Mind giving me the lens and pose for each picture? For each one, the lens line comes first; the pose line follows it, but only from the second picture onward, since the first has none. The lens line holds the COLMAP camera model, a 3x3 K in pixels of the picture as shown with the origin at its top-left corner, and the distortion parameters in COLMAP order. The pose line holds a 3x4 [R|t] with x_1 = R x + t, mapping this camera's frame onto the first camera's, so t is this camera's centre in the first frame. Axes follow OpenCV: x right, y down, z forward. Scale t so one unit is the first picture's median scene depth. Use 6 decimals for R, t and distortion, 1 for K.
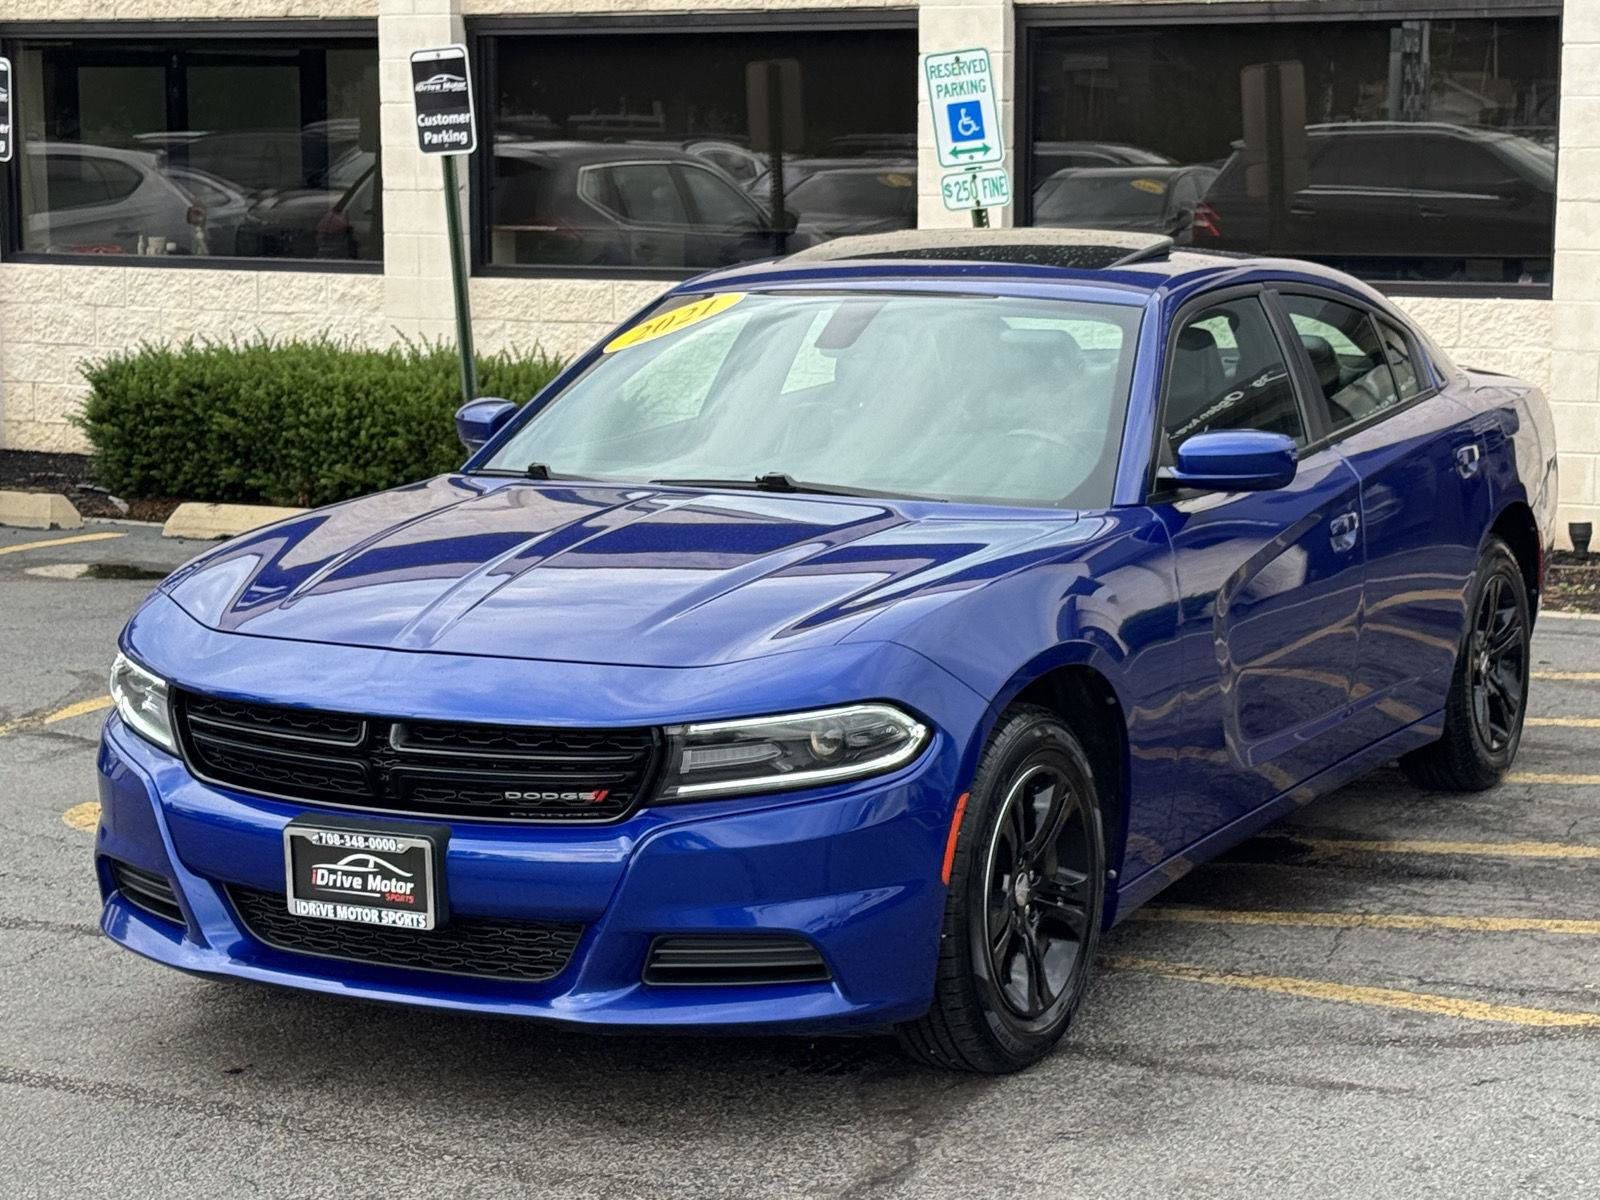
lens RADIAL K [[3336.4, 0, 800.0], [0, 3336.4, 600.0], [0, 0, 1]] dist [0.166045, -0.259281]
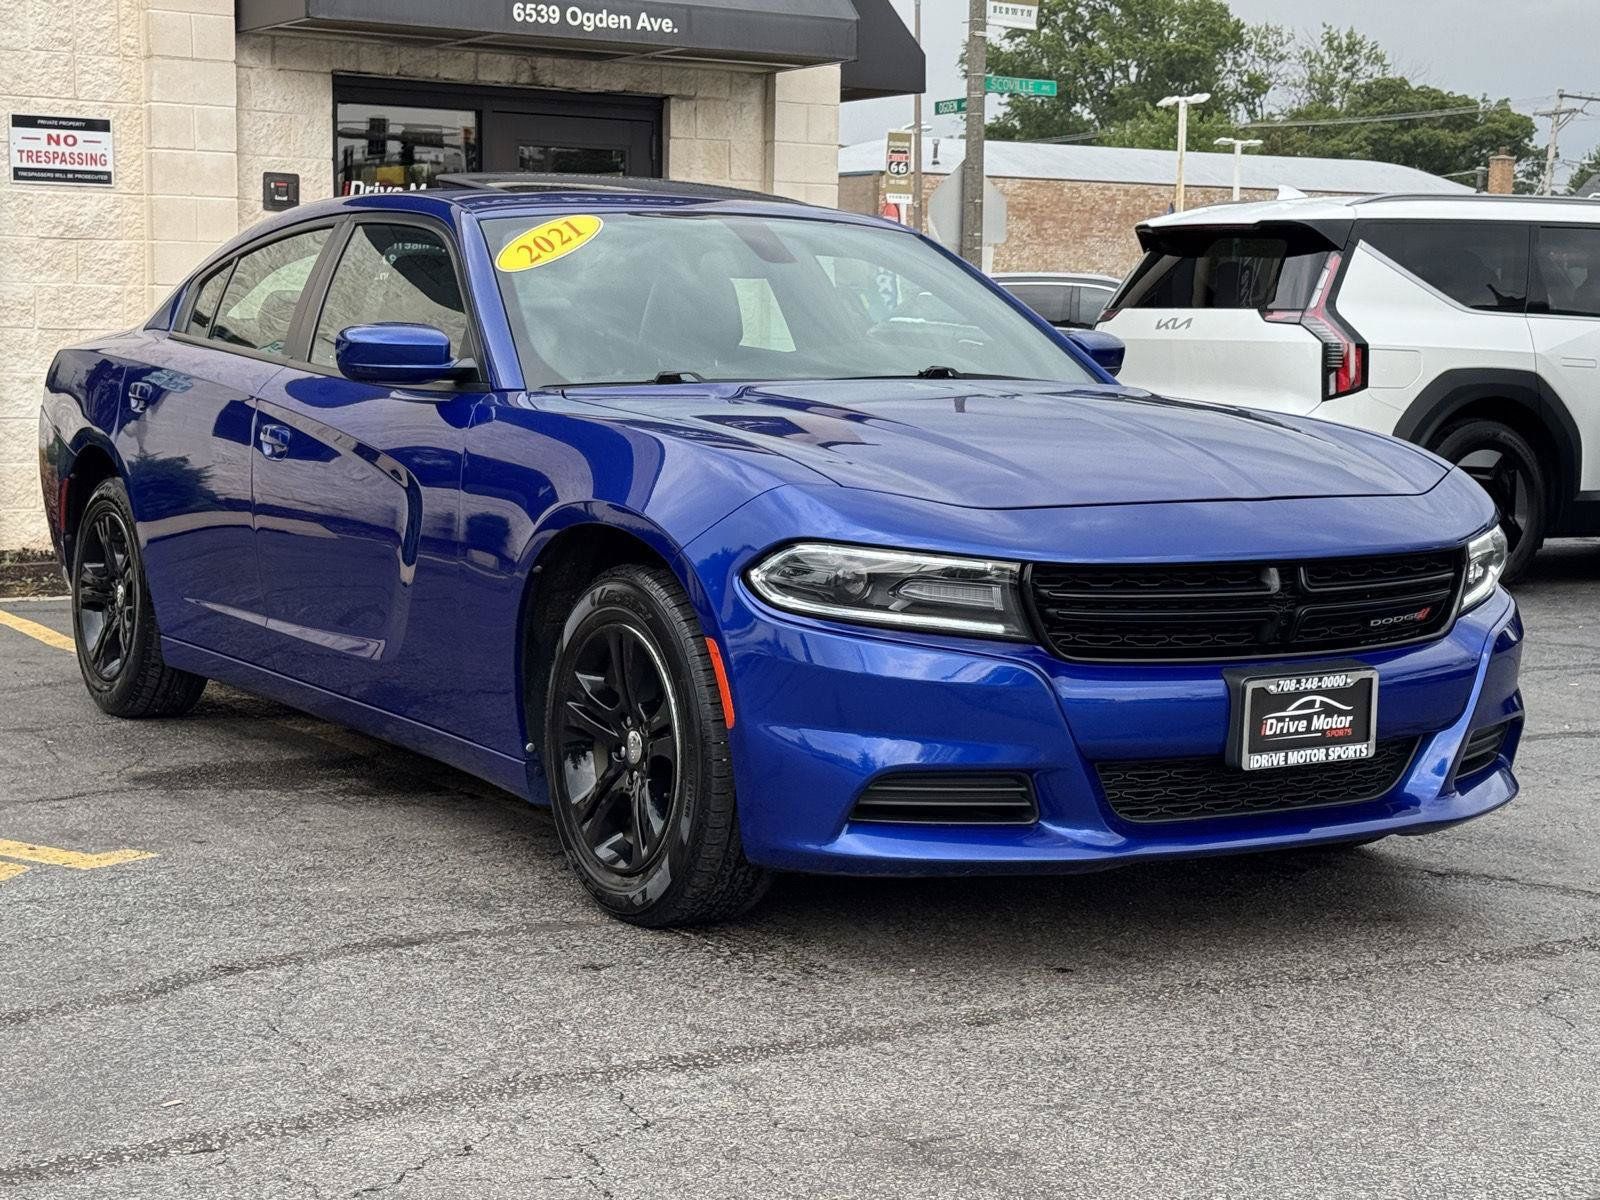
lens RADIAL K [[2683.2, 0, 839.1], [0, 2683.2, 594.8], [0, 0, 1]] dist [0.174915, -0.167258]
pose [[0.514878, -0.076886, 0.853809, -0.855254], [0.106776, 0.993966, 0.025118, 0.009355], [-0.850588, 0.078234, 0.519980, 0.661485]]
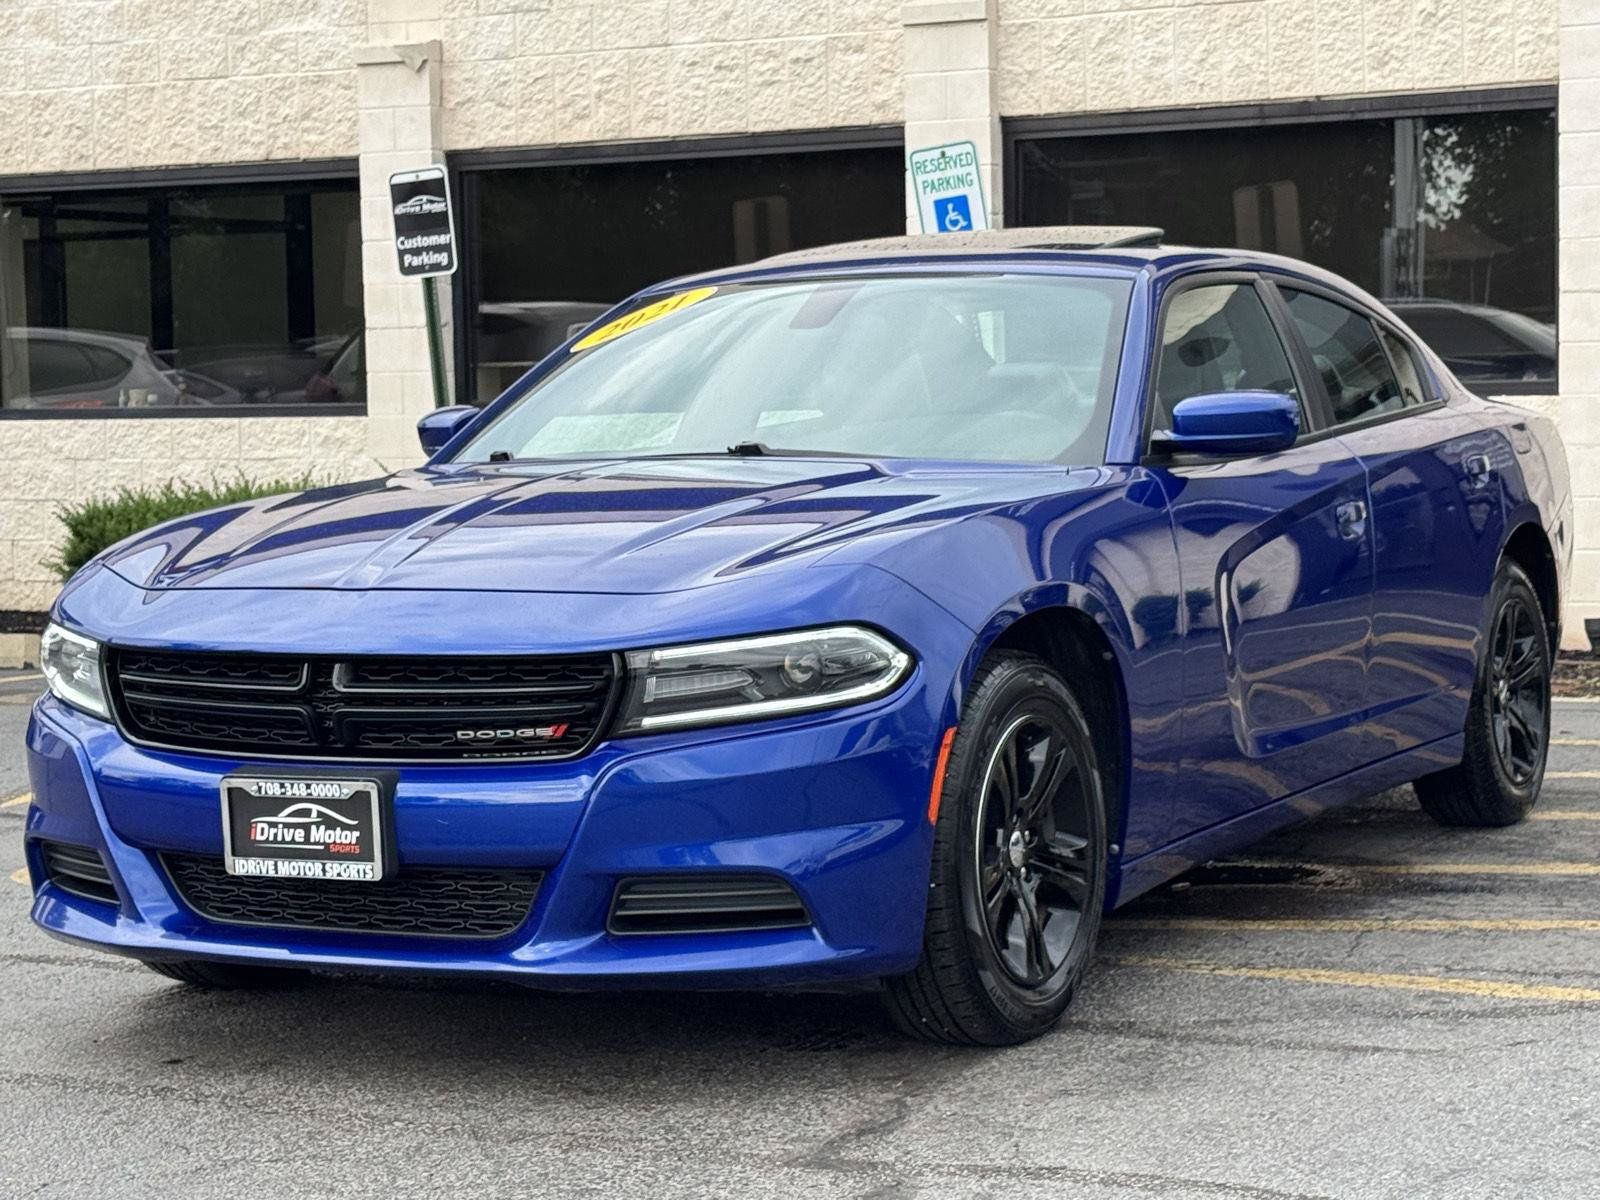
lens RADIAL K [[3336.4, 0, 800.0], [0, 3336.4, 600.0], [0, 0, 1]] dist [0.166045, -0.259281]
pose [[0.999804, -0.019682, -0.002190, 0.009467], [0.019455, 0.996825, -0.077206, 0.089622], [0.003703, 0.077148, 0.997013, 0.065996]]
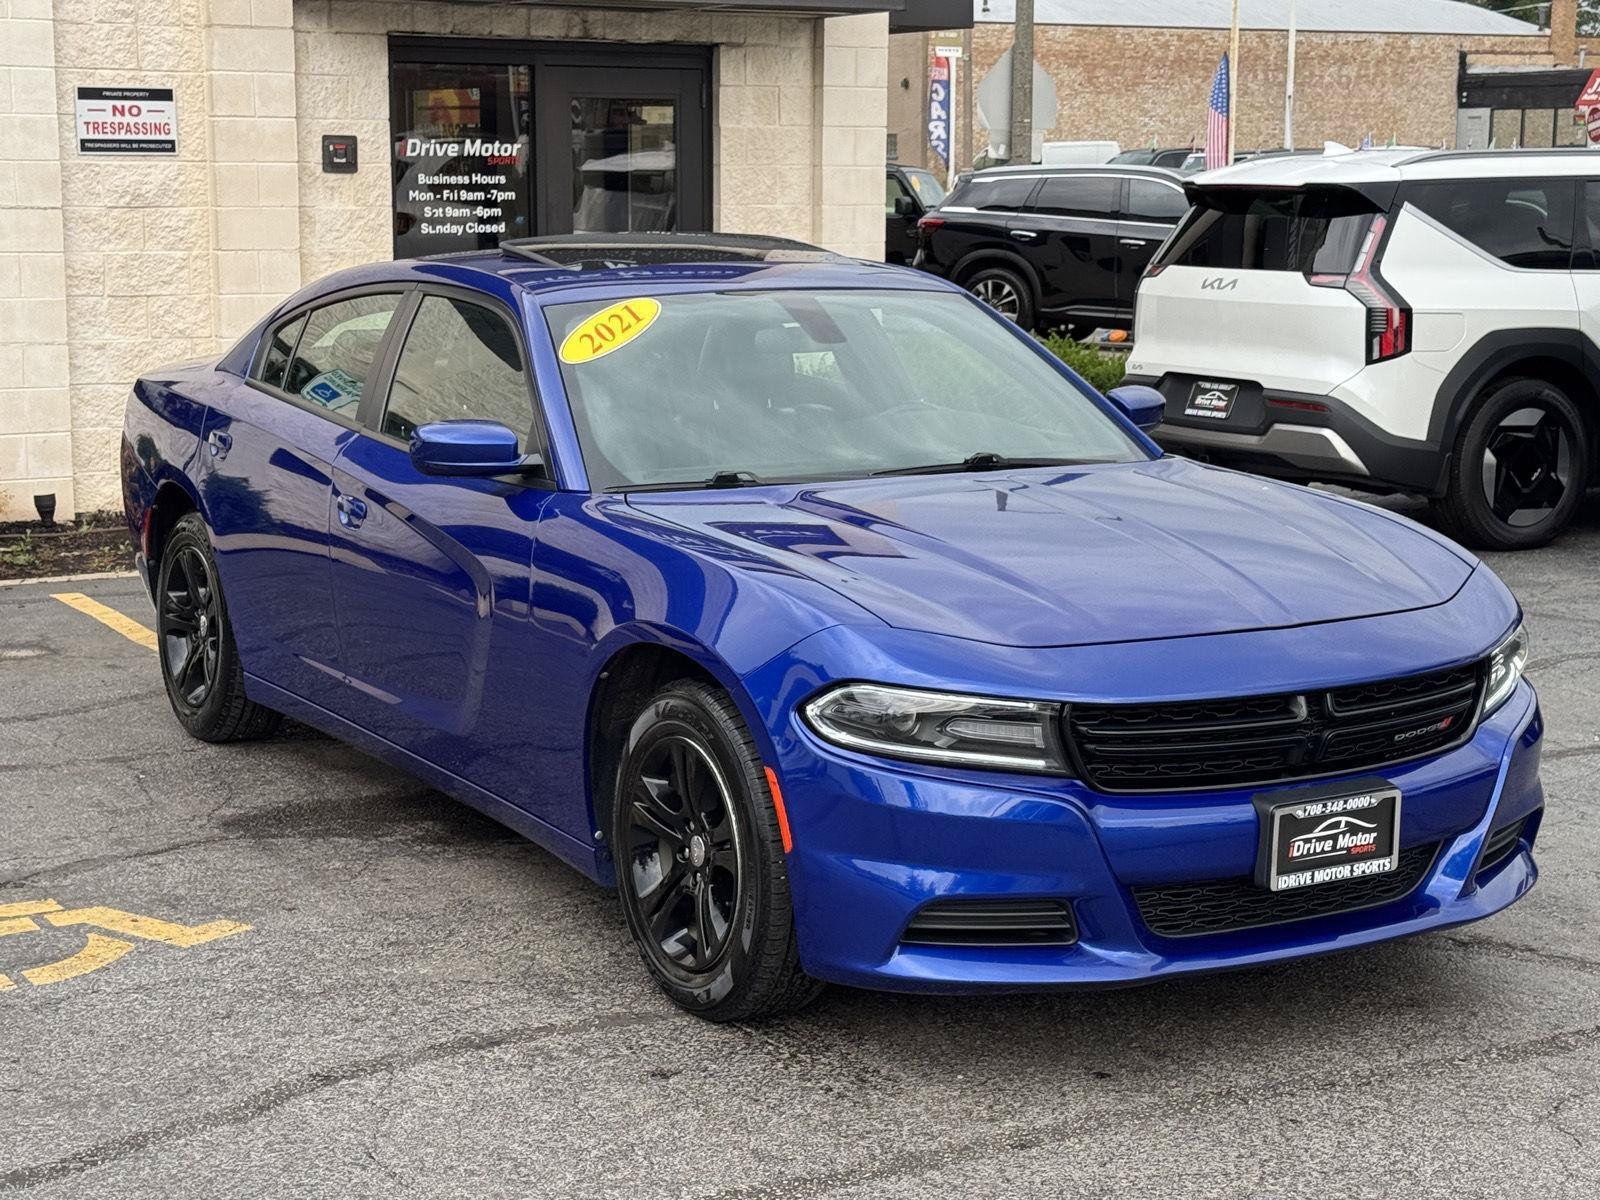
lens RADIAL K [[2686.3, 0, 824.5], [0, 2686.3, 602.2], [0, 0, 1]] dist [0.176519, -0.209048]
pose [[0.534832, -0.134259, 0.834223, -0.886121], [0.113792, 0.989746, 0.086335, -0.081326], [-0.837261, 0.048753, 0.544626, 0.630793]]
